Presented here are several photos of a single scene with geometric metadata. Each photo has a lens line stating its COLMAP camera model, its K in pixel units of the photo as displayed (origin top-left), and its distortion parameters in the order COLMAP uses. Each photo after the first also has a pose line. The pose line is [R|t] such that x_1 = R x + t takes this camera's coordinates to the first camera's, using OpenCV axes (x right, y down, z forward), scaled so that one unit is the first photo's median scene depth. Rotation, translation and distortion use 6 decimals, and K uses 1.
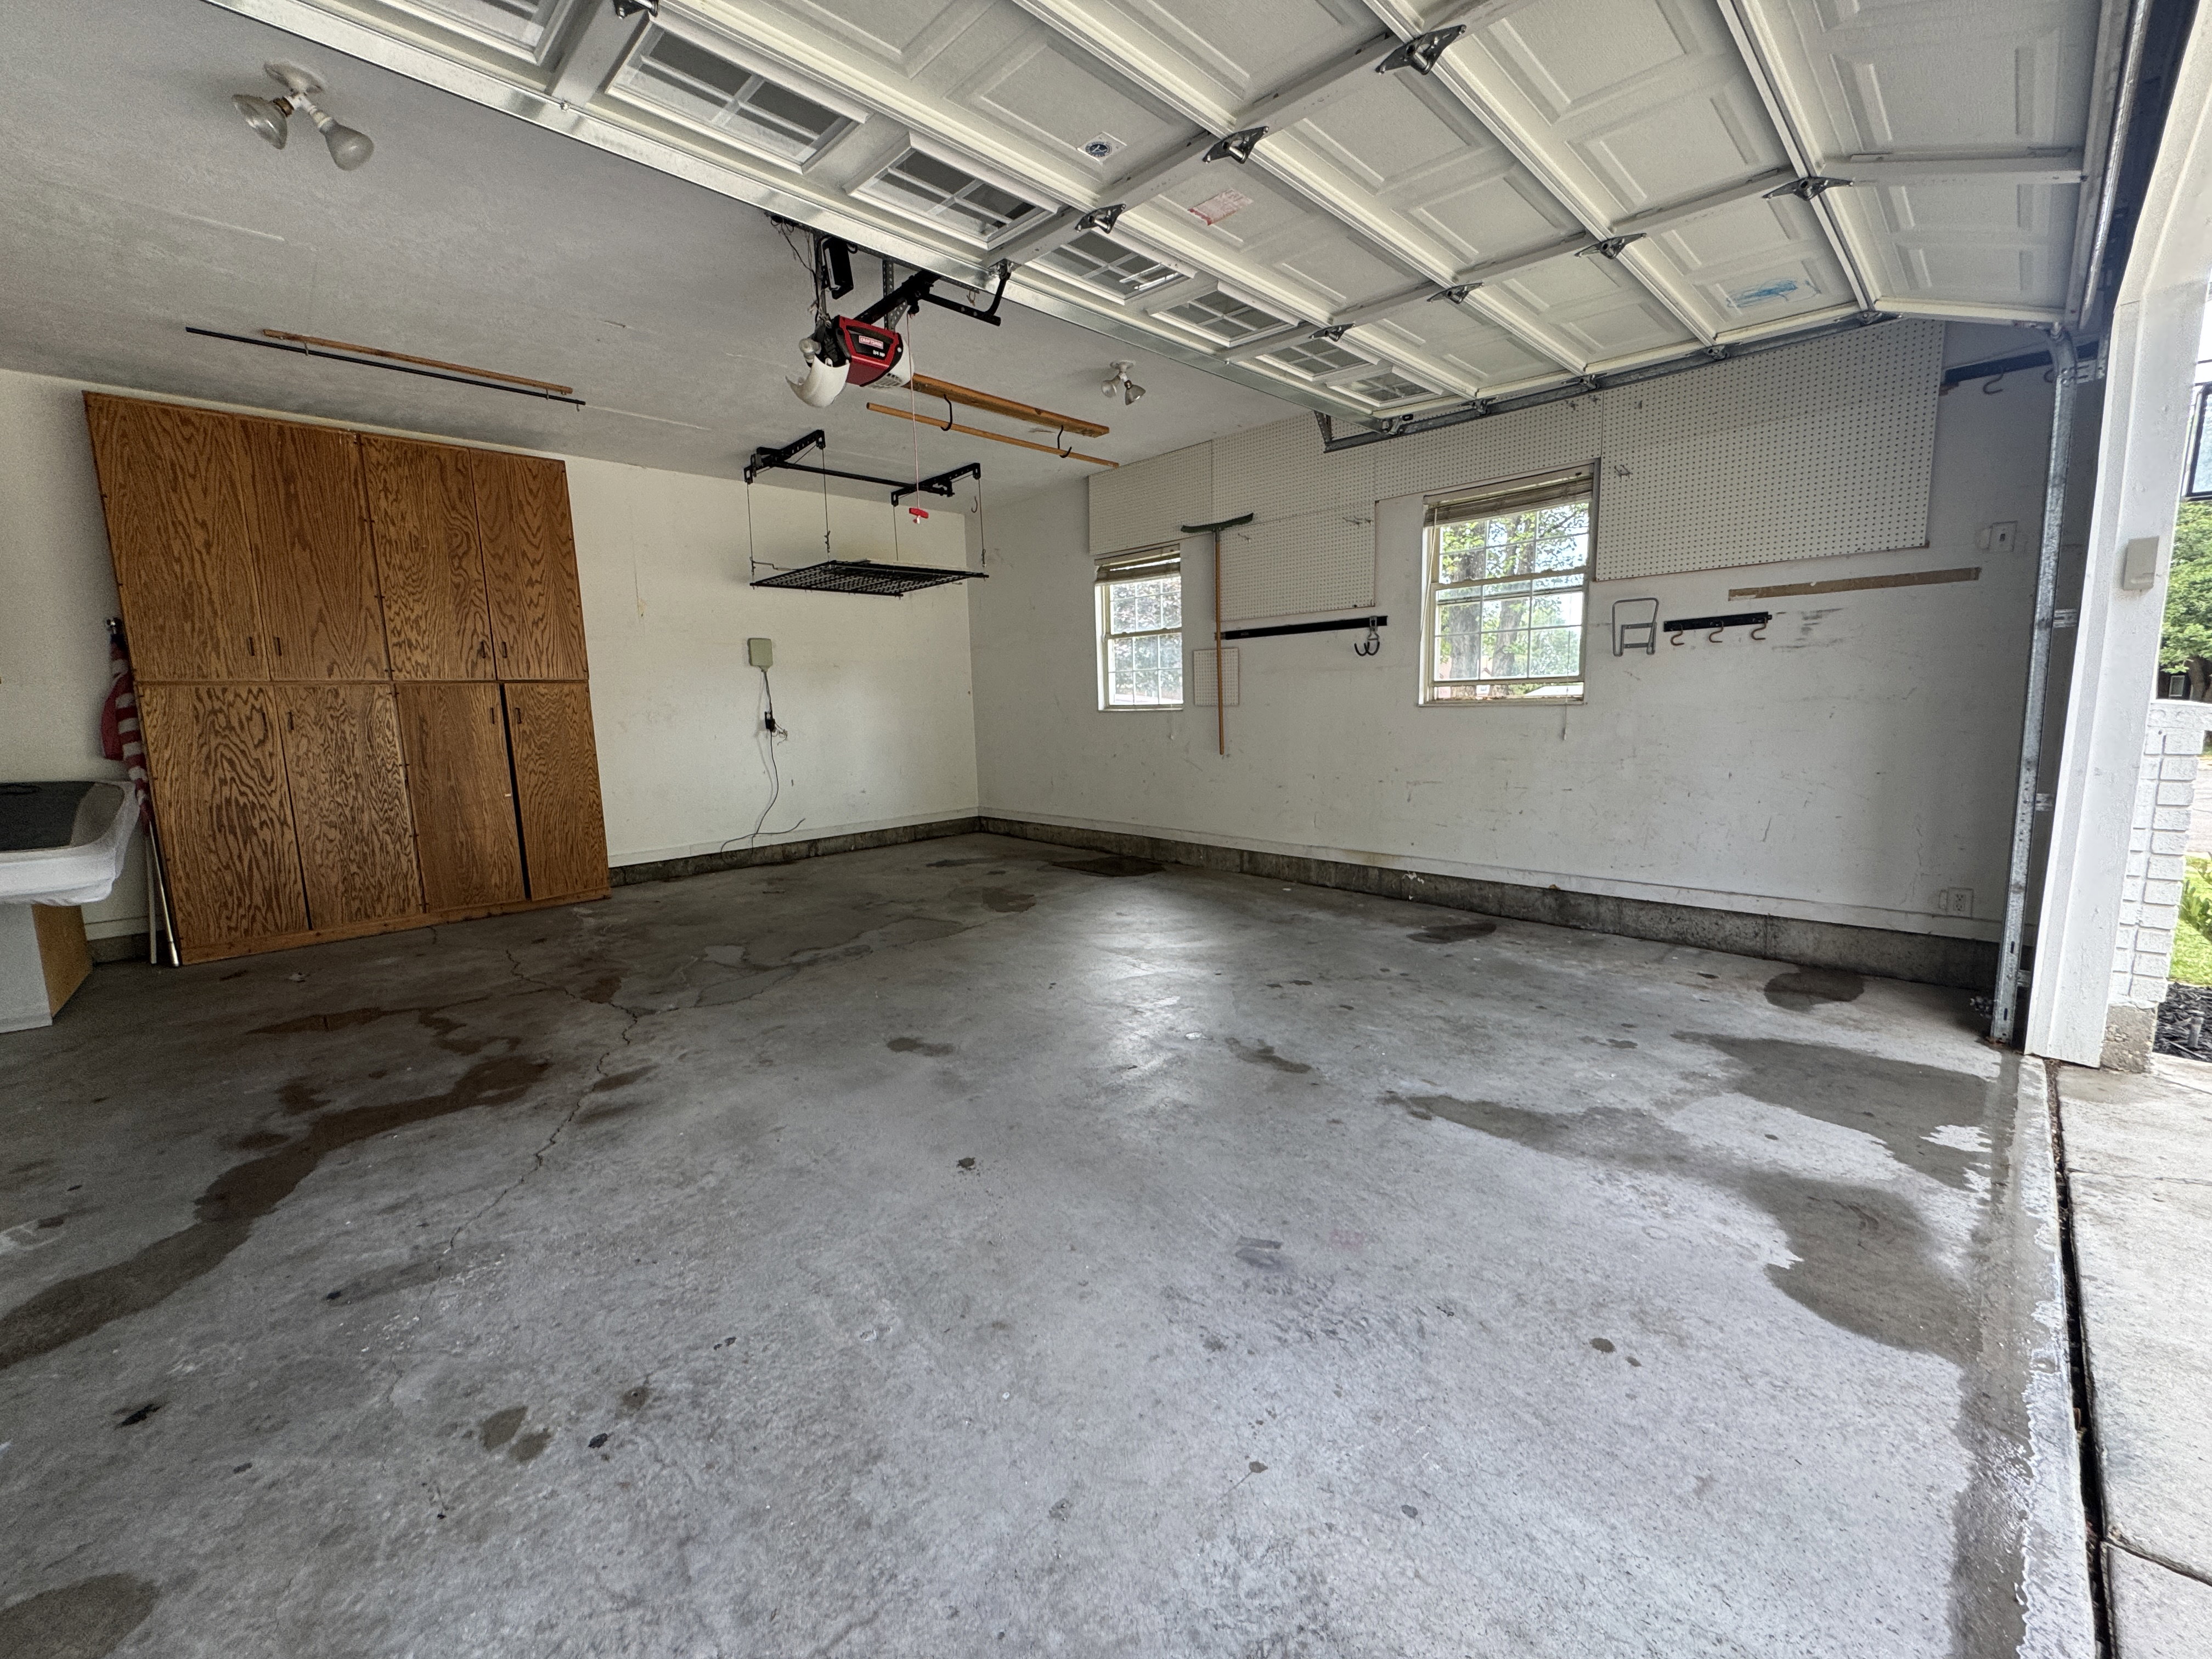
lens RADIAL K [[881.9, 0, 1106.1], [0, 881.9, 822.4], [0, 0, 1]] dist [-0.005080, 0.000407]
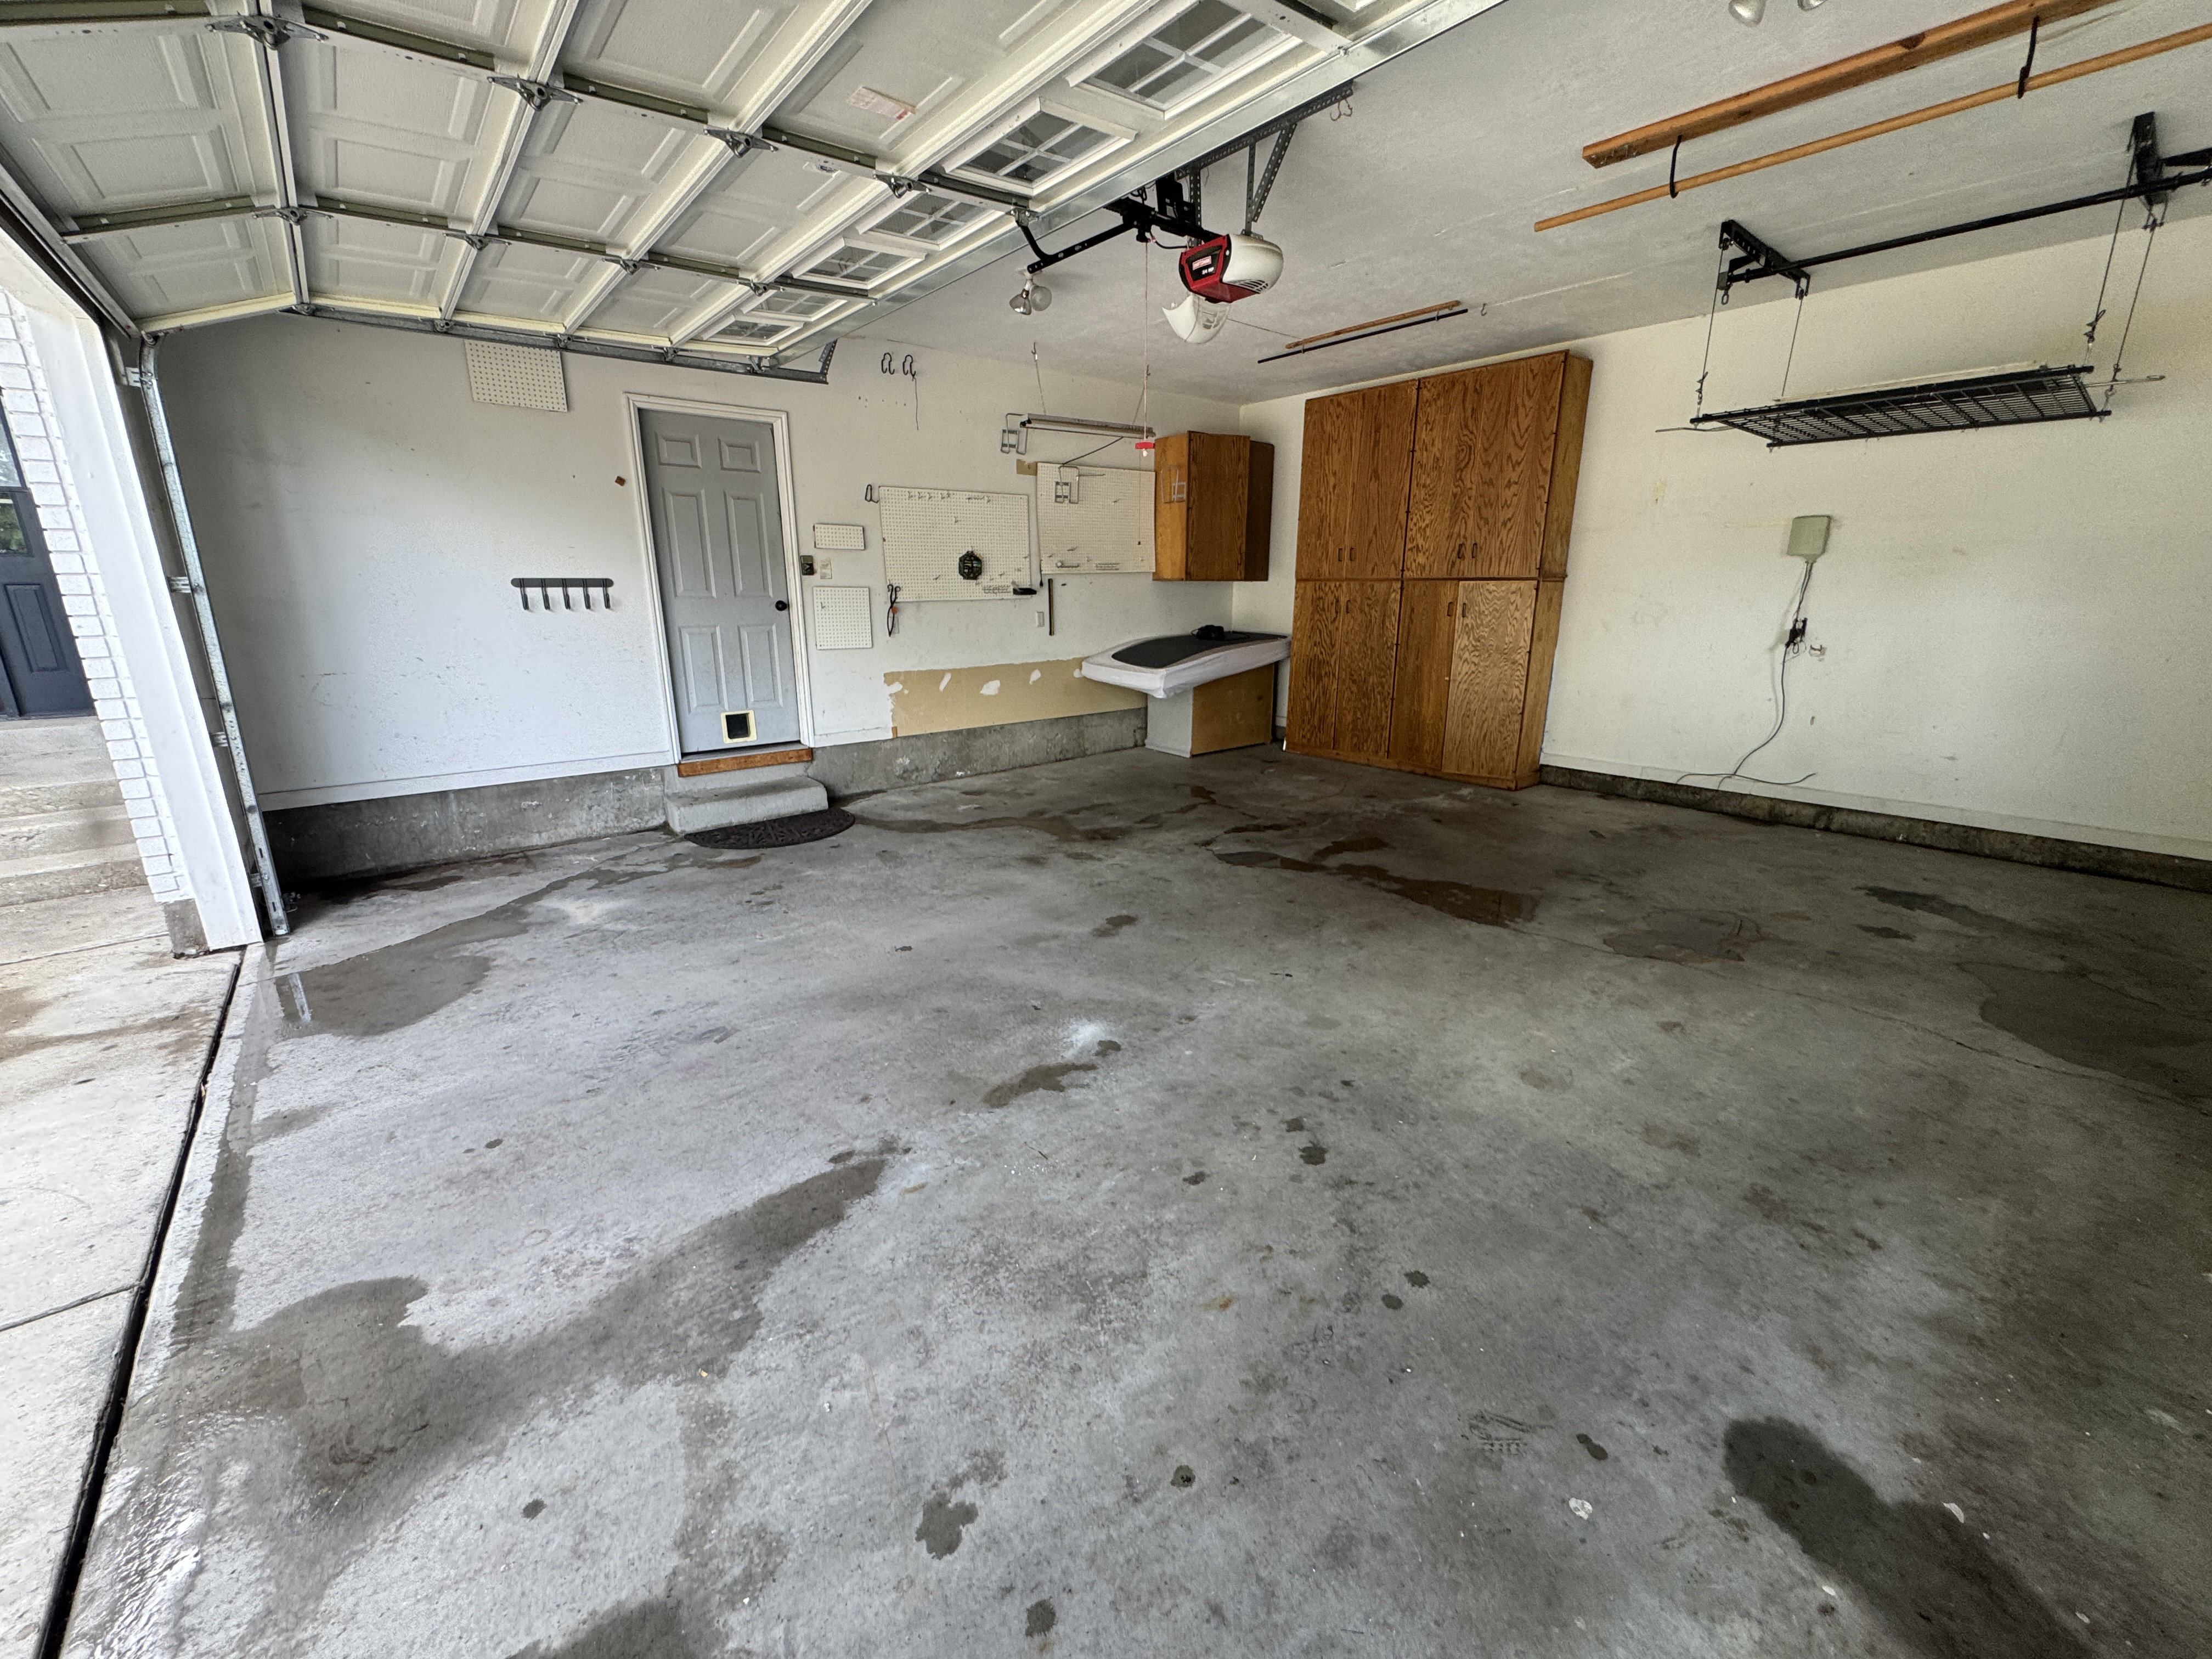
lens RADIAL K [[881.9, 0, 1103.5], [0, 881.9, 827.0], [0, 0, 1]] dist [-0.005080, 0.000407]
pose [[-0.076927, 0.291862, -0.953362, 0.705421], [-0.132796, 0.944677, 0.299918, -0.178447], [0.988154, 0.149675, -0.033913, 0.812899]]
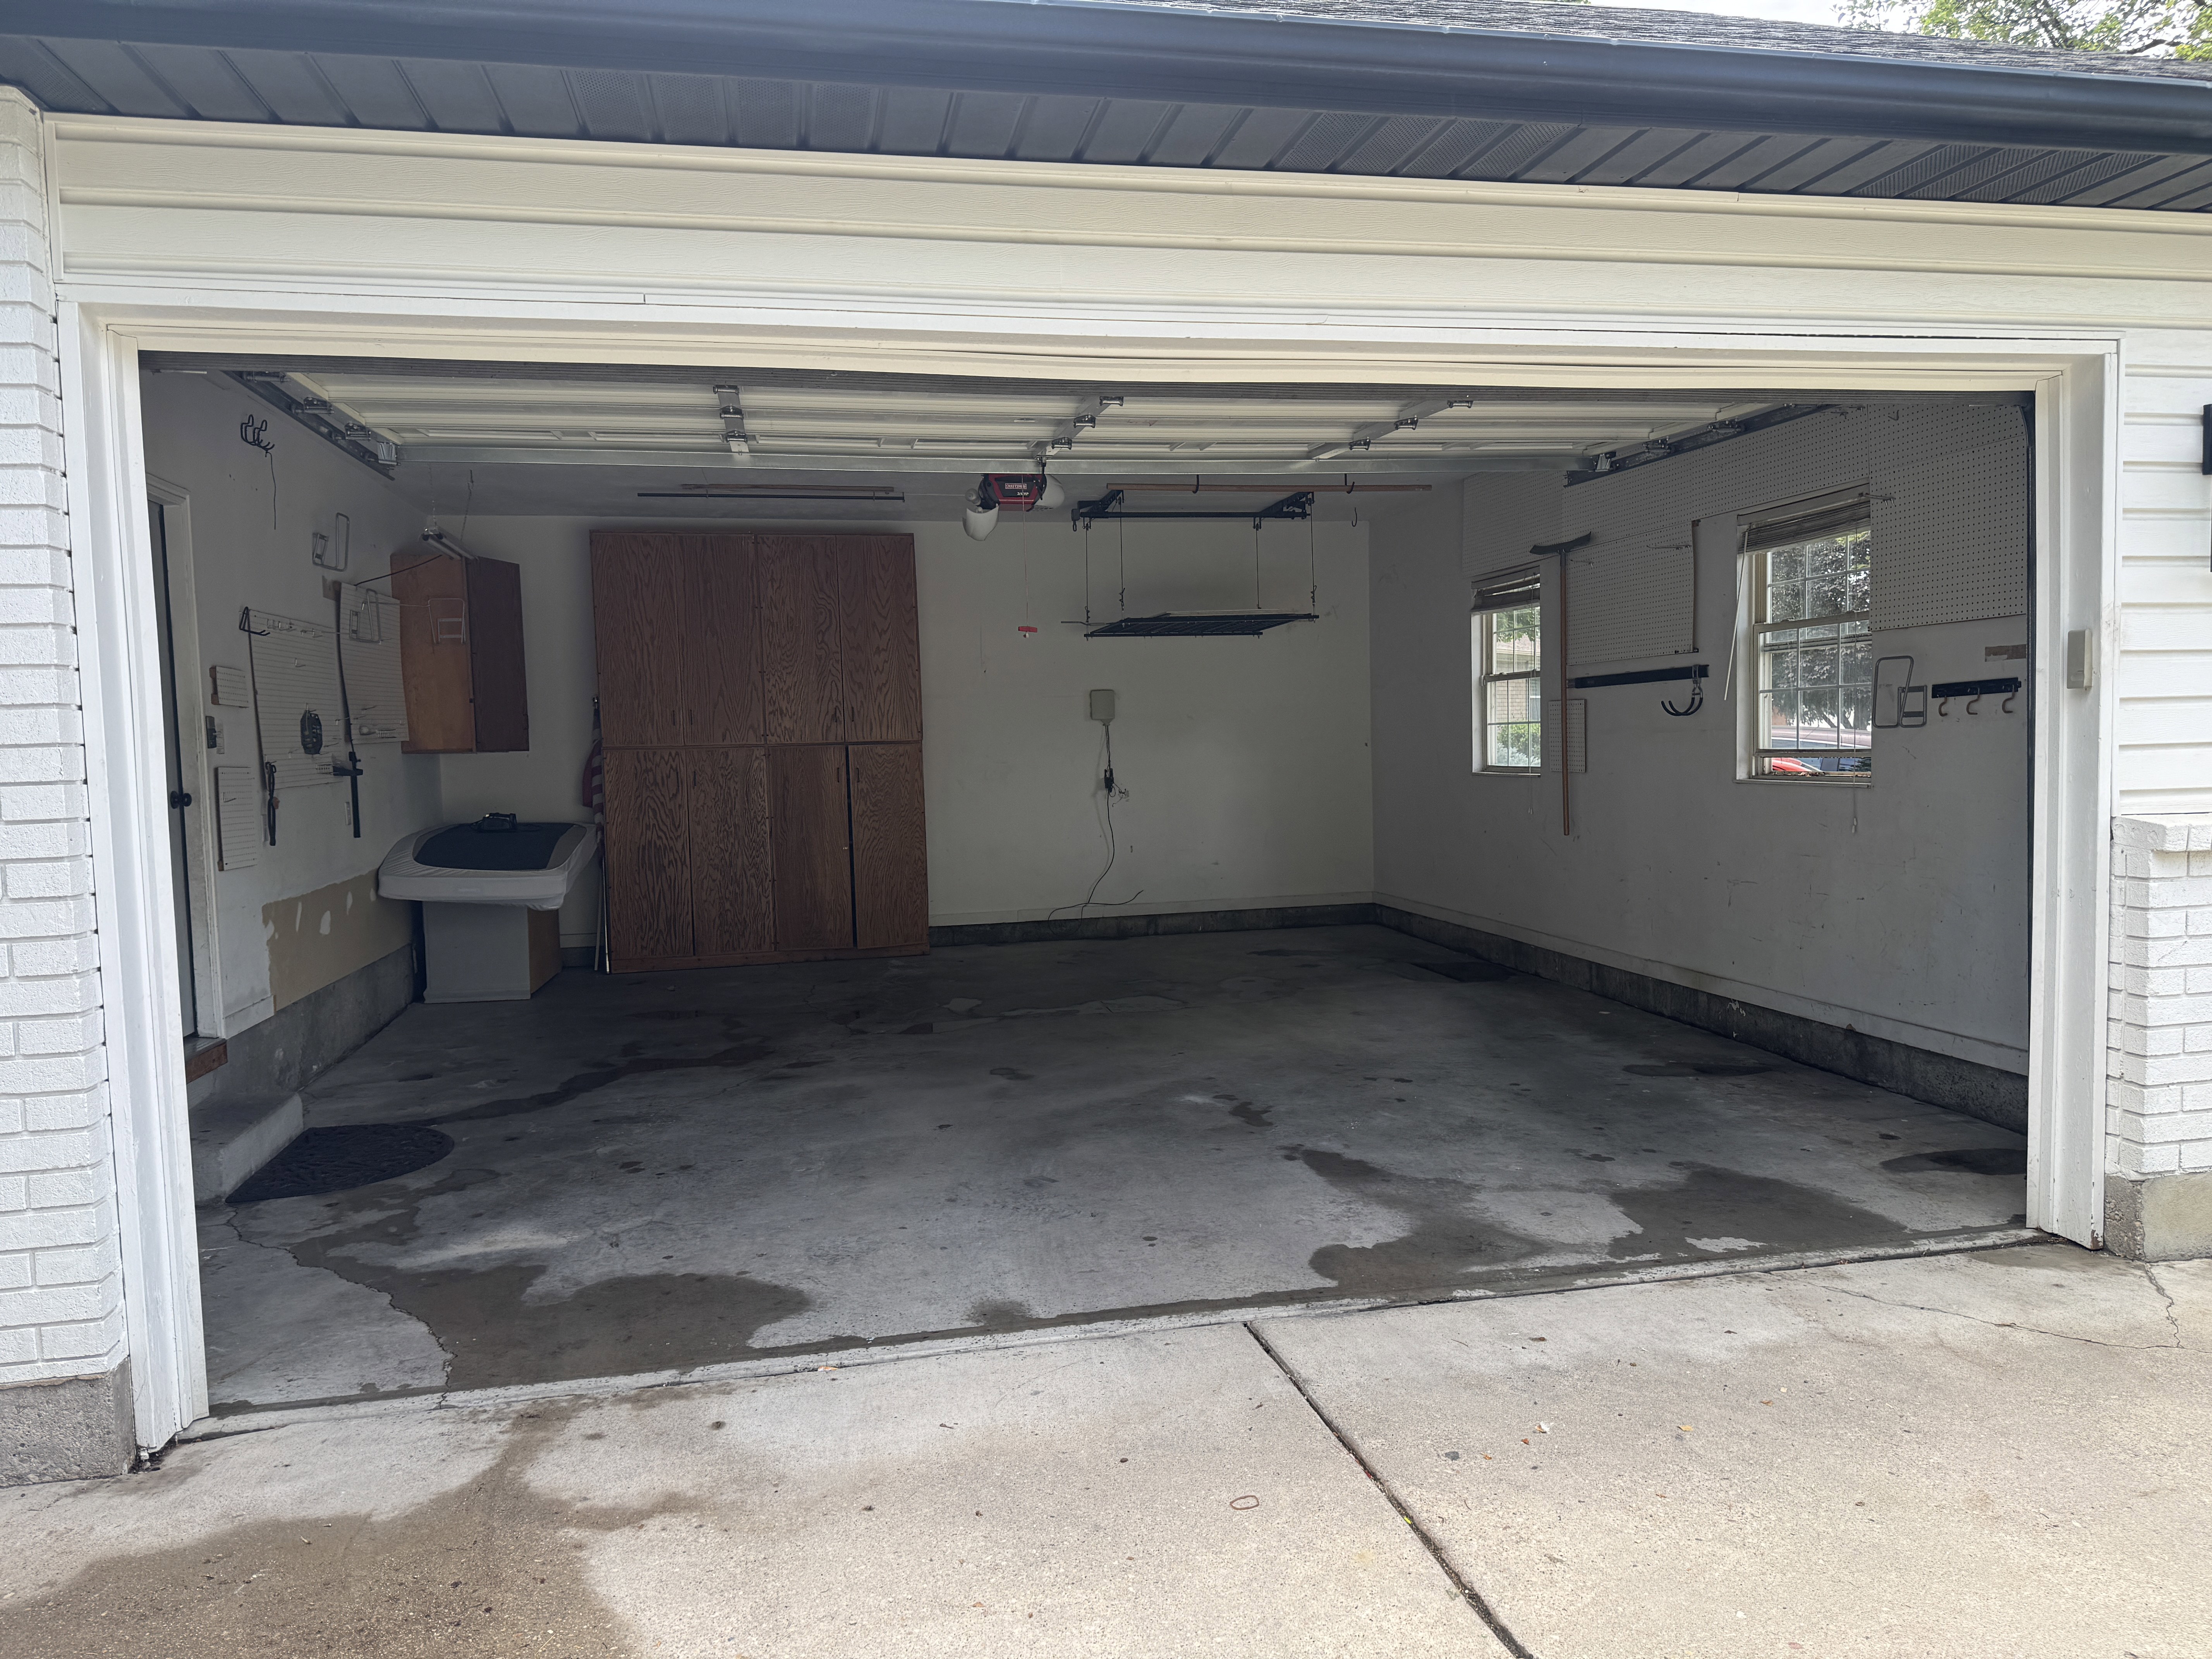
lens RADIAL K [[1541.2, 0, 1125.4], [0, 1541.2, 830.6], [0, 0, 1]] dist [0.080618, -0.108543]
pose [[0.846740, 0.035592, -0.530815, 0.803590], [-0.069541, 0.996604, -0.044105, 0.009283], [0.527442, 0.074259, 0.846339, -0.548751]]
